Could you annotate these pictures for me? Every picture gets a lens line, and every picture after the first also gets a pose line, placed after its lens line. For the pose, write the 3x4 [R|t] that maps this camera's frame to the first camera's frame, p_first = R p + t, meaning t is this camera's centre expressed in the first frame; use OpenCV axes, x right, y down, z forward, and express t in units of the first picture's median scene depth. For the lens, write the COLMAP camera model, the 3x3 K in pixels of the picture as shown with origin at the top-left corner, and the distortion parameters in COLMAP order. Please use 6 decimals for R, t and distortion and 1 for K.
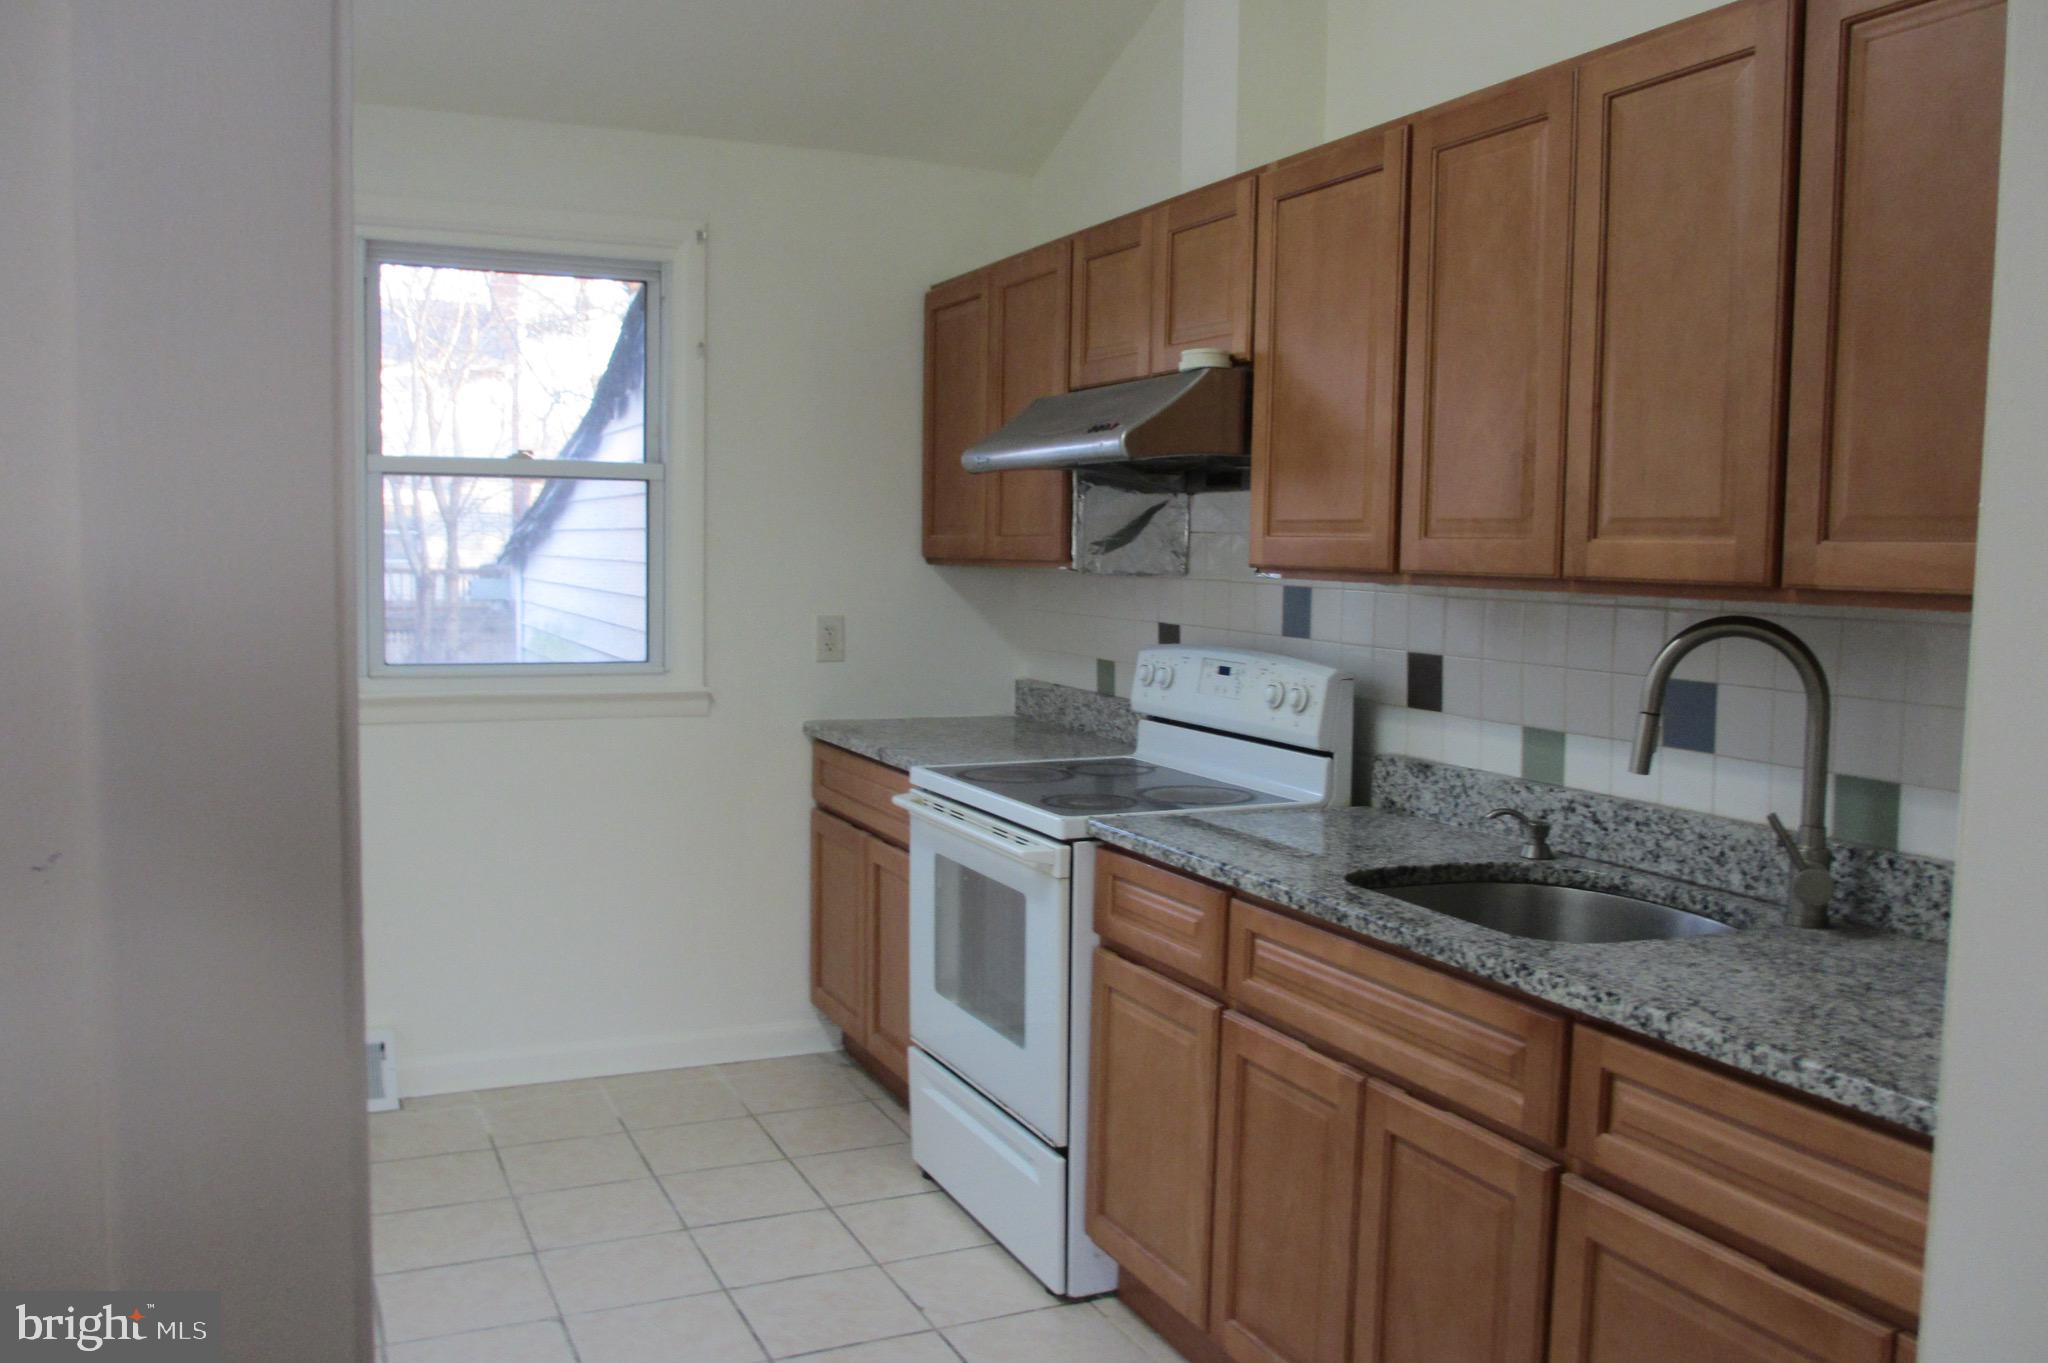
lens RADIAL K [[1695.4, 0, 1014.2], [0, 1695.4, 692.1], [0, 0, 1]] dist [-0.041343, 0.008337]
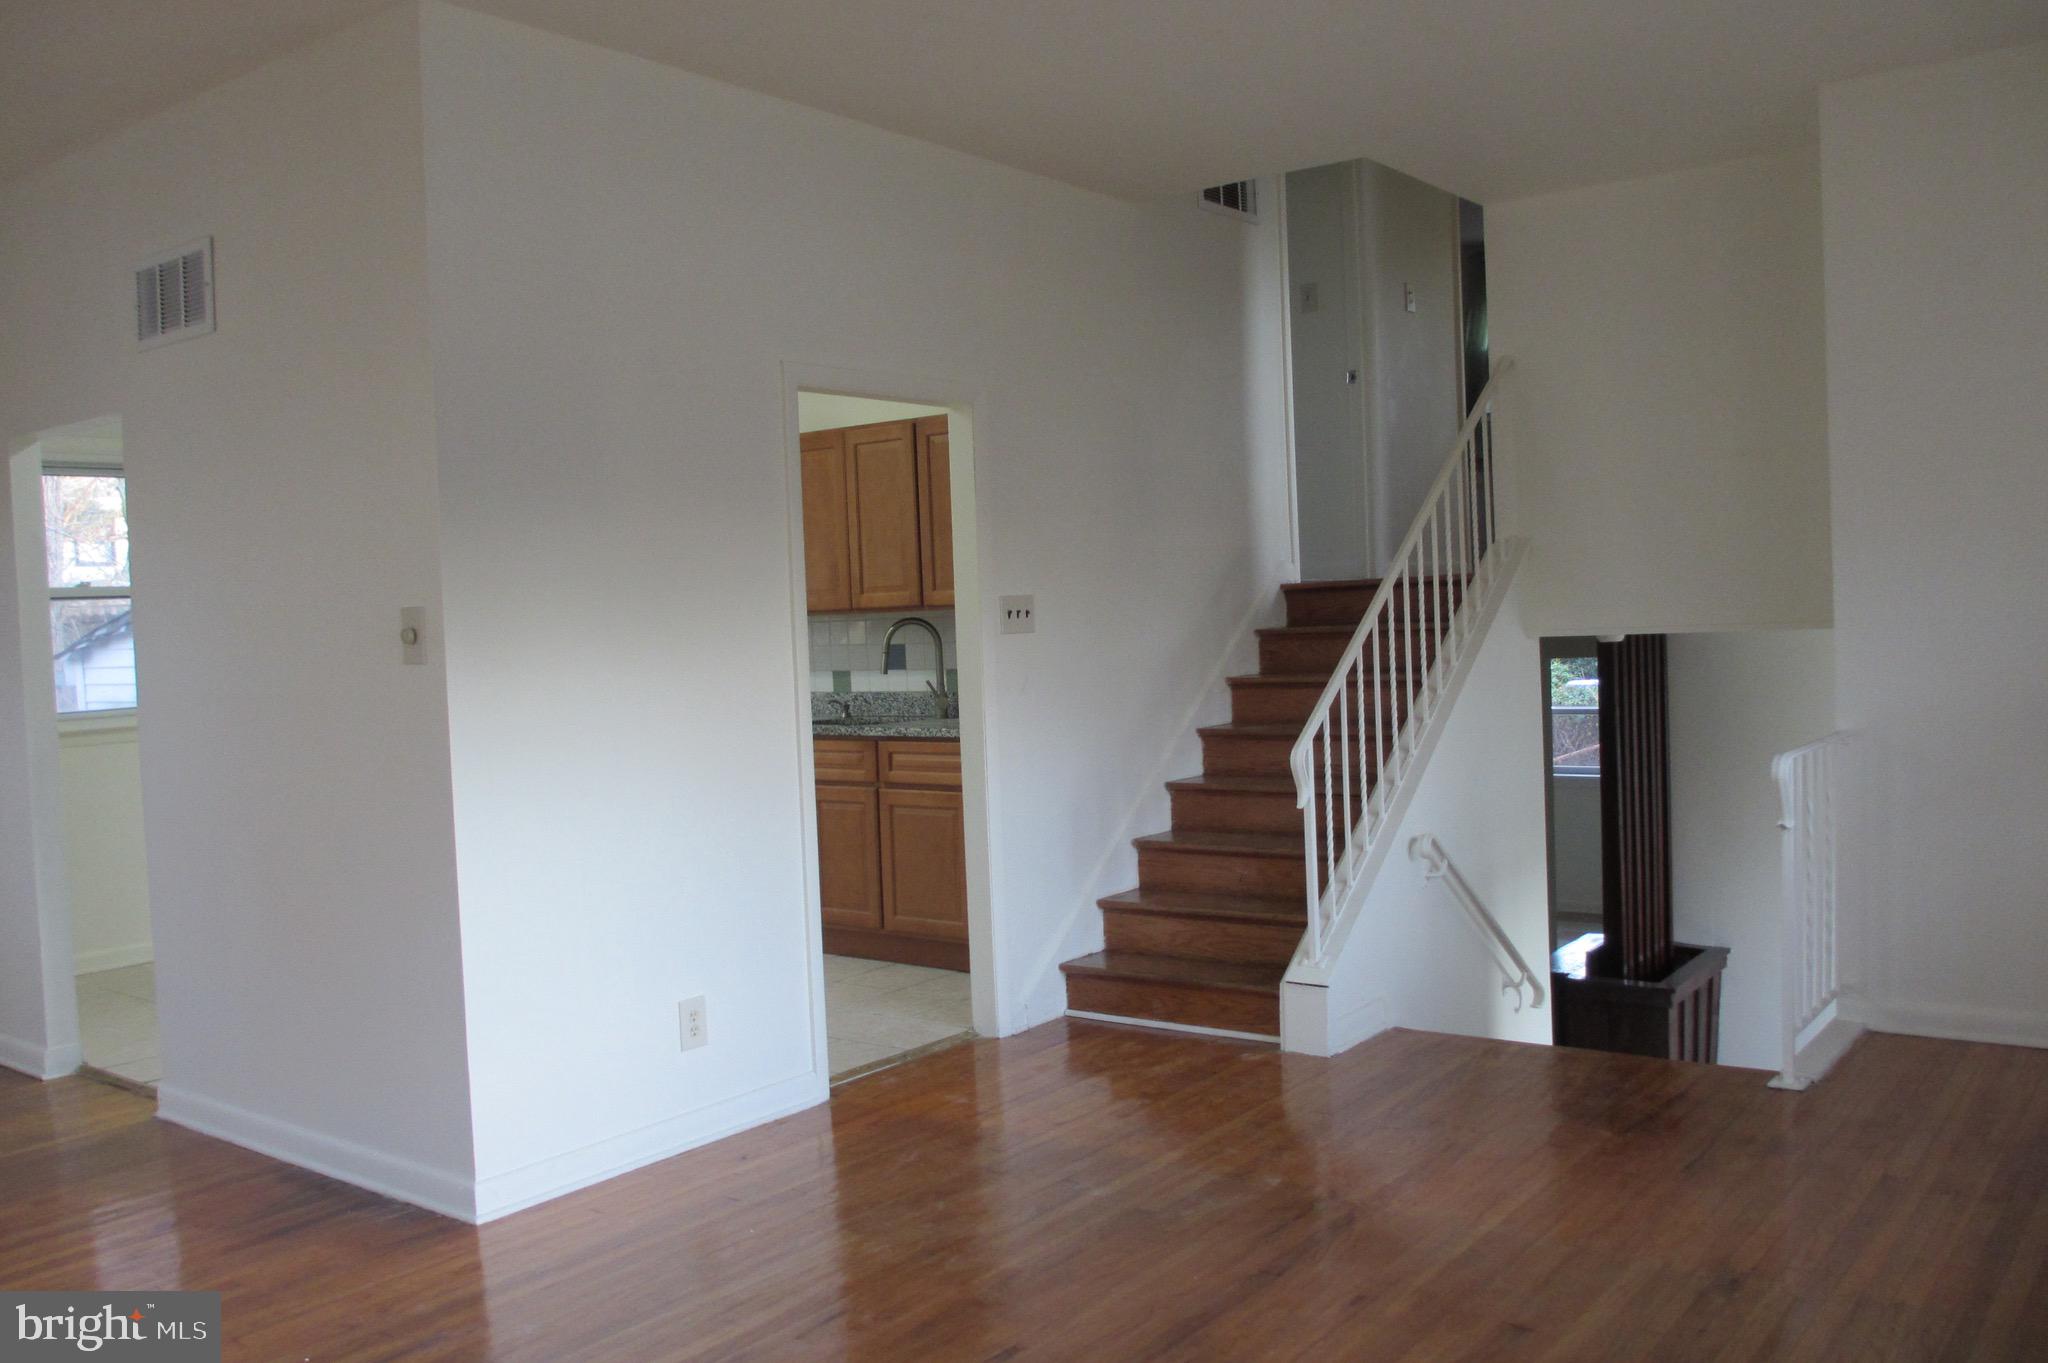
lens RADIAL K [[1695.4, 0, 1024.4], [0, 1695.4, 681.4], [0, 0, 1]] dist [-0.041343, 0.008337]
pose [[0.879027, -0.069696, 0.471651, -0.819358], [0.093946, 0.995183, -0.028030, 0.170885], [-0.467425, 0.068949, 0.881340, -1.737093]]
